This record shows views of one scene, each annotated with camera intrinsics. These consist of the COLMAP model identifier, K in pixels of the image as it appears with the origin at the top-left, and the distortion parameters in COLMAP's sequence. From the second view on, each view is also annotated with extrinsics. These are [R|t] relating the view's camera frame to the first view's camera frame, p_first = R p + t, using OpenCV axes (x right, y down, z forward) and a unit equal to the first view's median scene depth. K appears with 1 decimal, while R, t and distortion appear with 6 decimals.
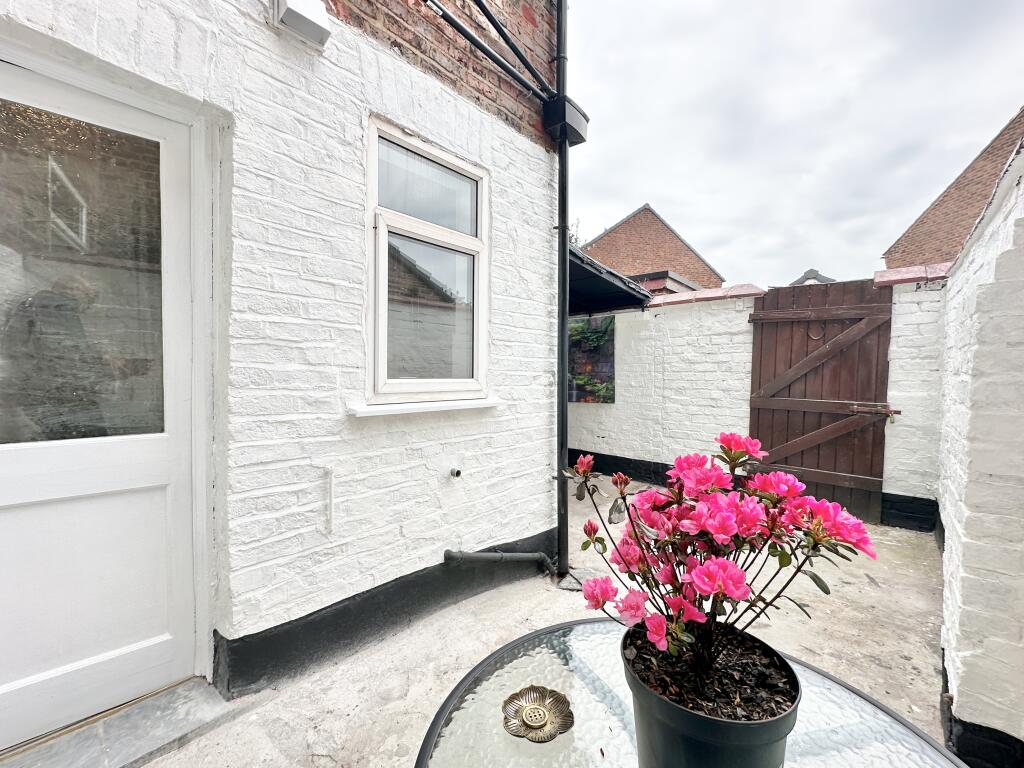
lens RADIAL K [[412.8, 0, 509.2], [0, 412.8, 385.6], [0, 0, 1]] dist [0.001042, 0.000096]
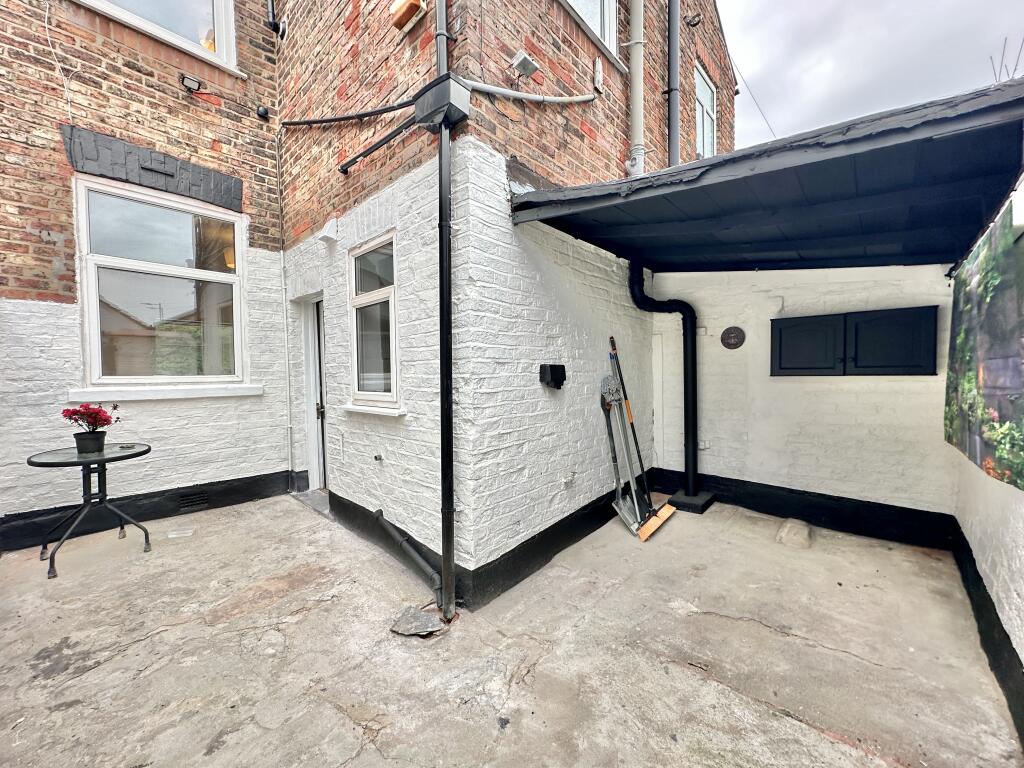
lens RADIAL K [[412.8, 0, 509.2], [0, 412.8, 385.6], [0, 0, 1]] dist [0.001042, 0.000096]
pose [[0.004038, 0.019440, -0.999803, 1.162942], [-0.008204, 0.999778, 0.019406, -0.065526], [0.999958, 0.008124, 0.004197, 1.288259]]
